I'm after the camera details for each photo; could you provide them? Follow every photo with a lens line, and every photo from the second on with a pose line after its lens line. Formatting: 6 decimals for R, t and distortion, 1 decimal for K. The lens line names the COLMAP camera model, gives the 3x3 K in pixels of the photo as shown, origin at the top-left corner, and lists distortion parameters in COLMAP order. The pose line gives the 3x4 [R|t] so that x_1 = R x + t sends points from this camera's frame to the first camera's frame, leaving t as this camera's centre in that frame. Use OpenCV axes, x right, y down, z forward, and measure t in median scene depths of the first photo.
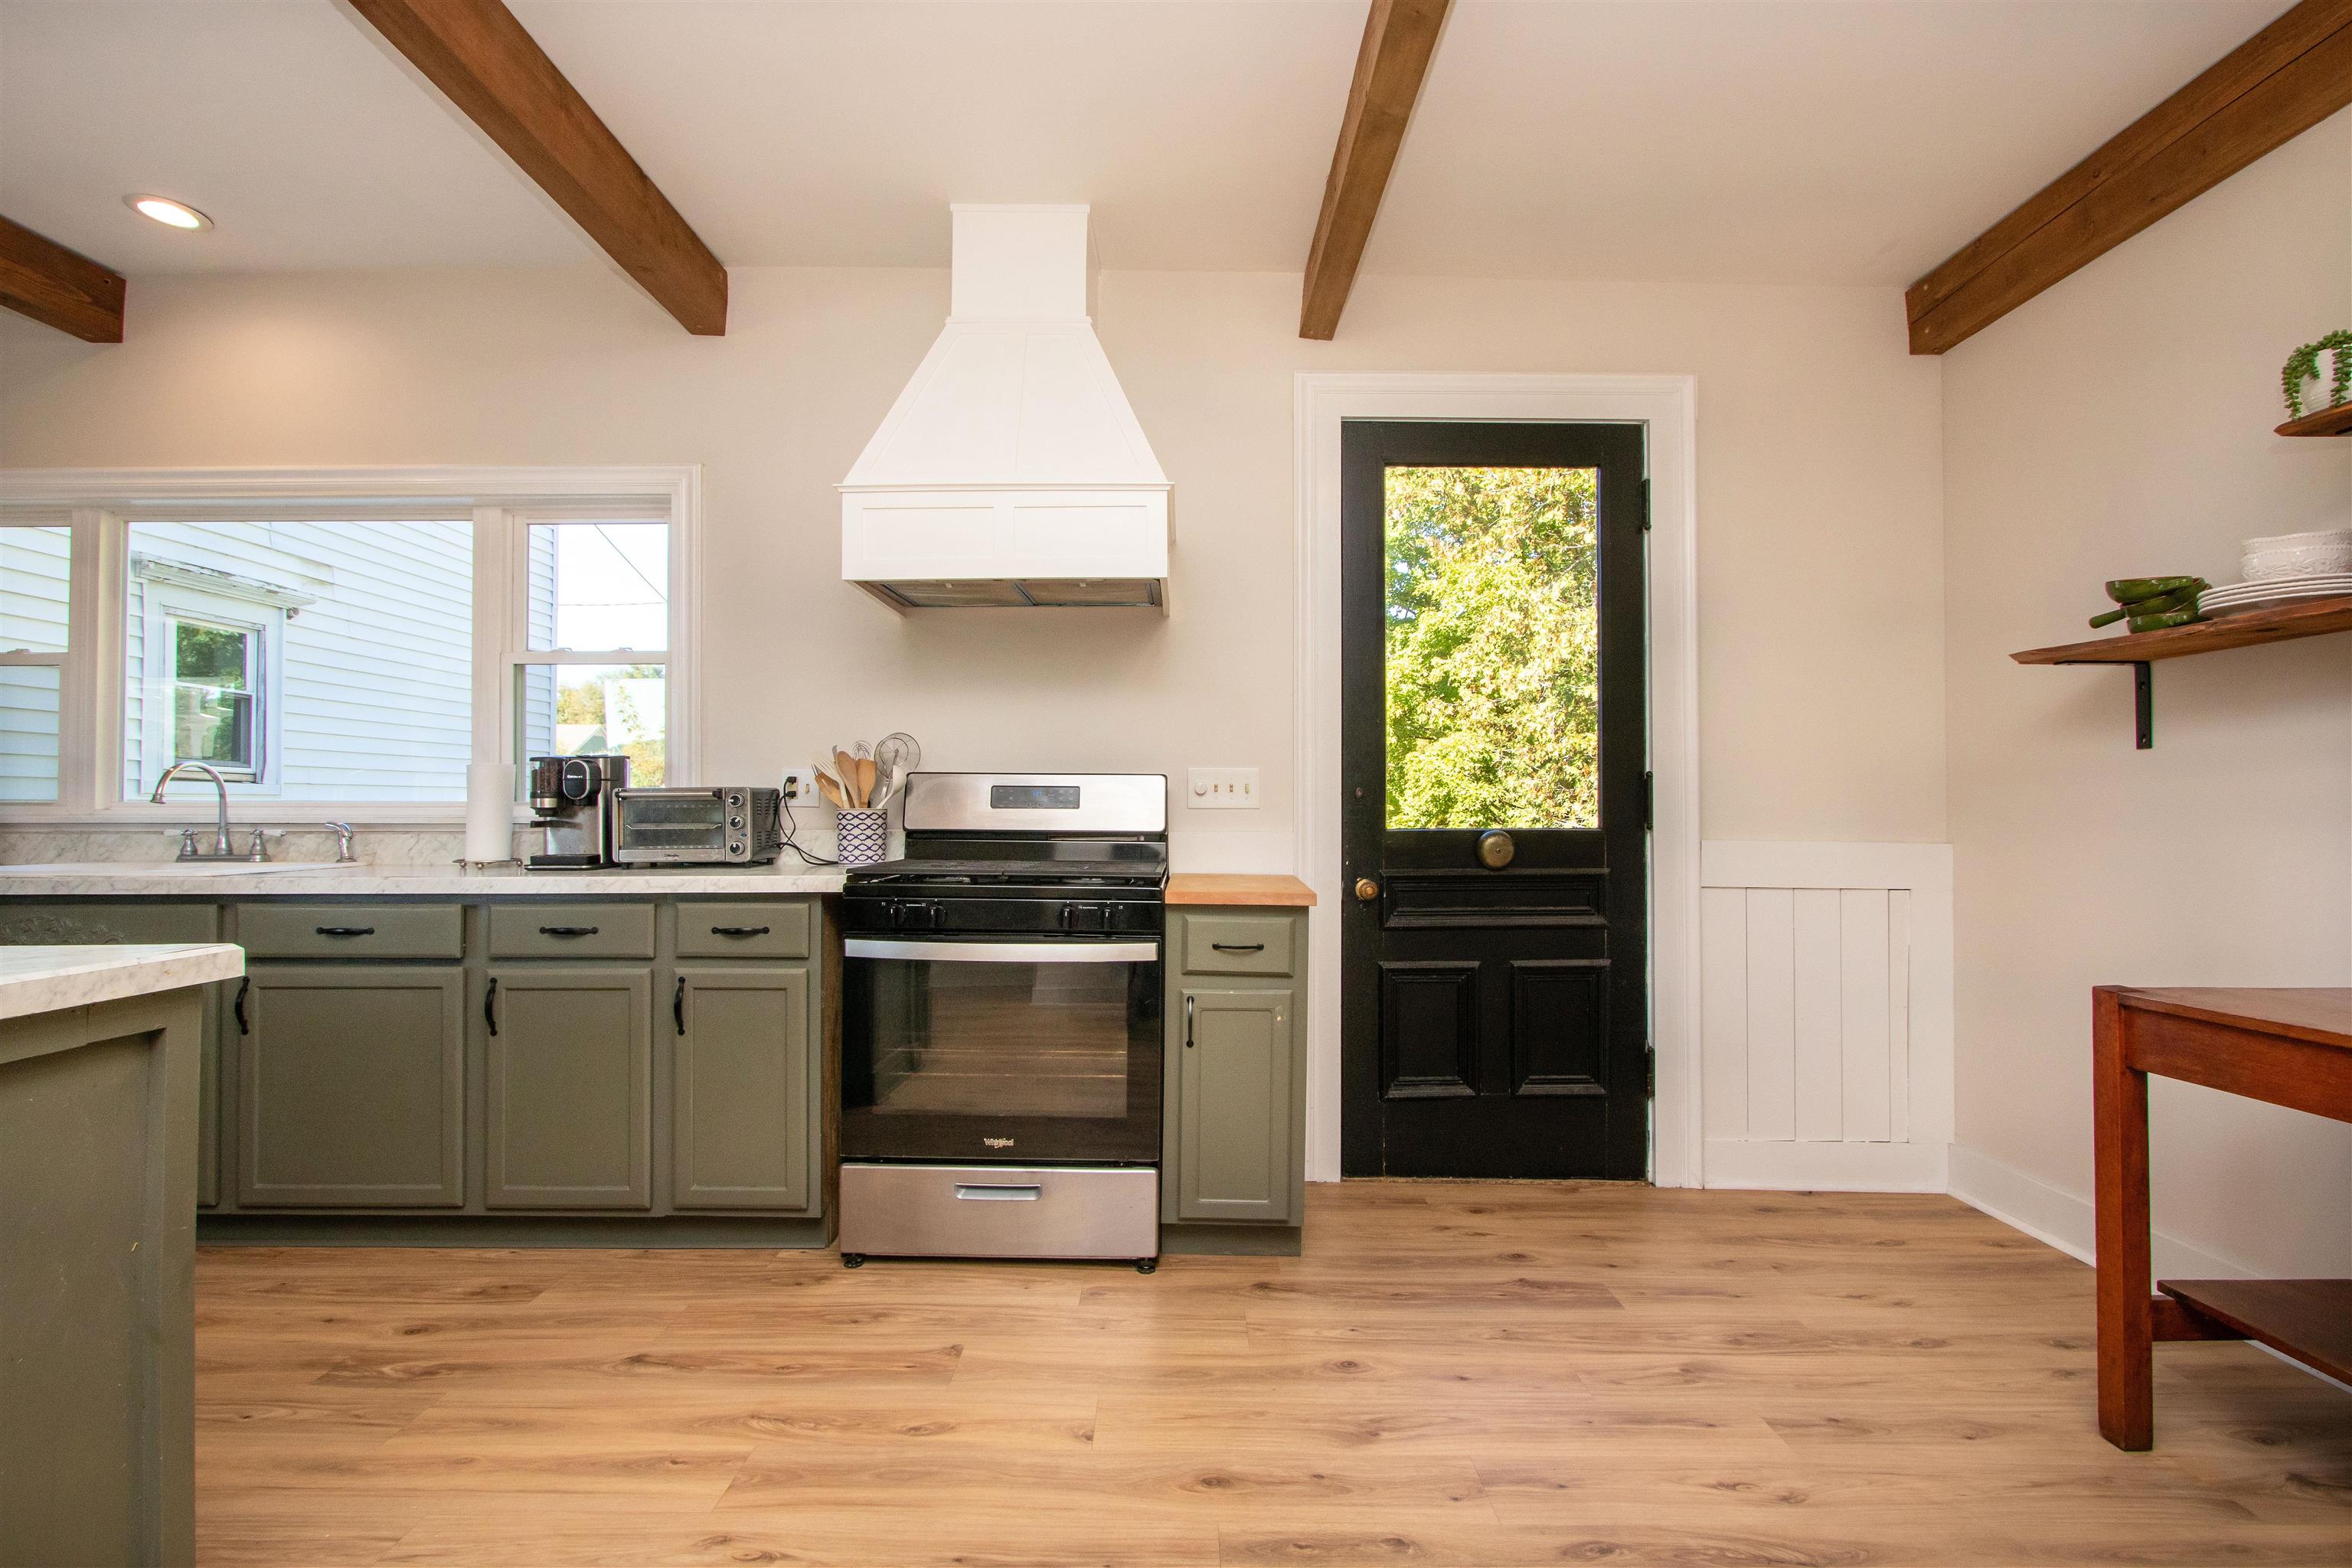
lens RADIAL K [[1105.1, 0, 1249.0], [0, 1105.1, 779.9], [0, 0, 1]] dist [-0.018332, 0.001365]
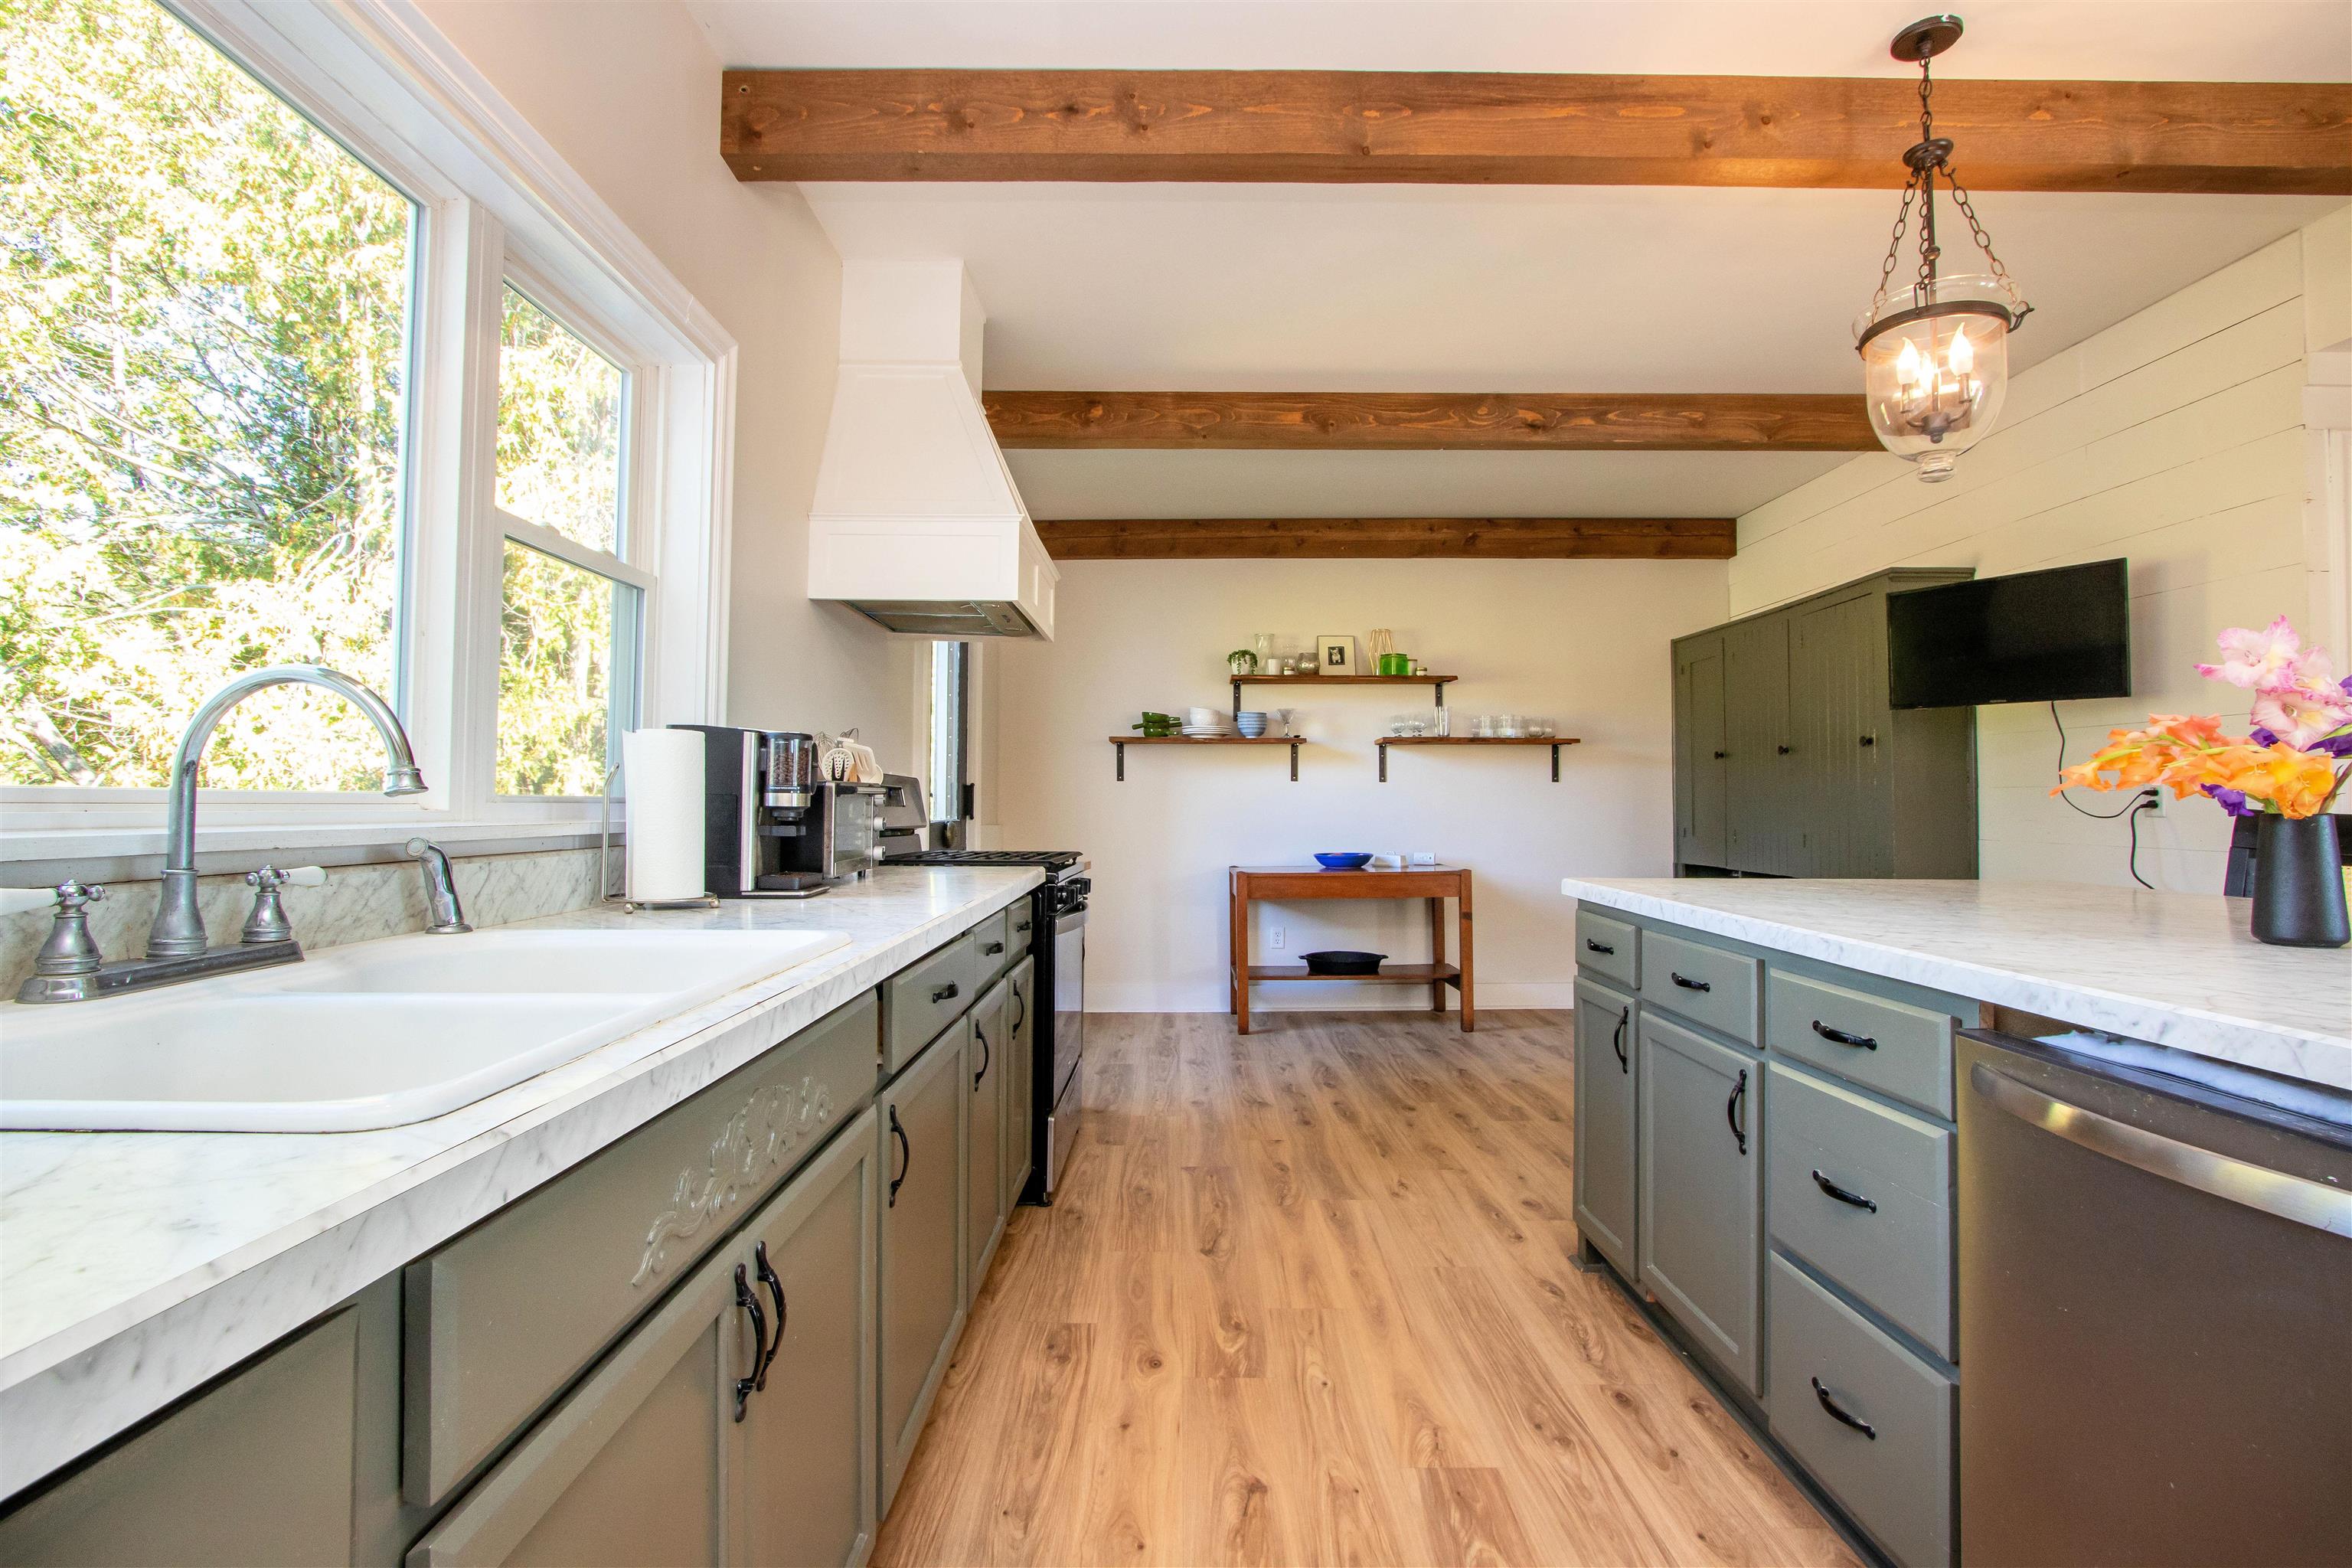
lens RADIAL K [[1105.1, 0, 1152.1], [0, 1105.1, 788.1], [0, 0, 1]] dist [-0.018332, 0.001365]
pose [[0.038939, 0.010422, 0.999187, -1.830673], [-0.028666, 0.999546, -0.009309, 0.021606], [-0.998830, -0.028280, 0.039220, 1.042819]]
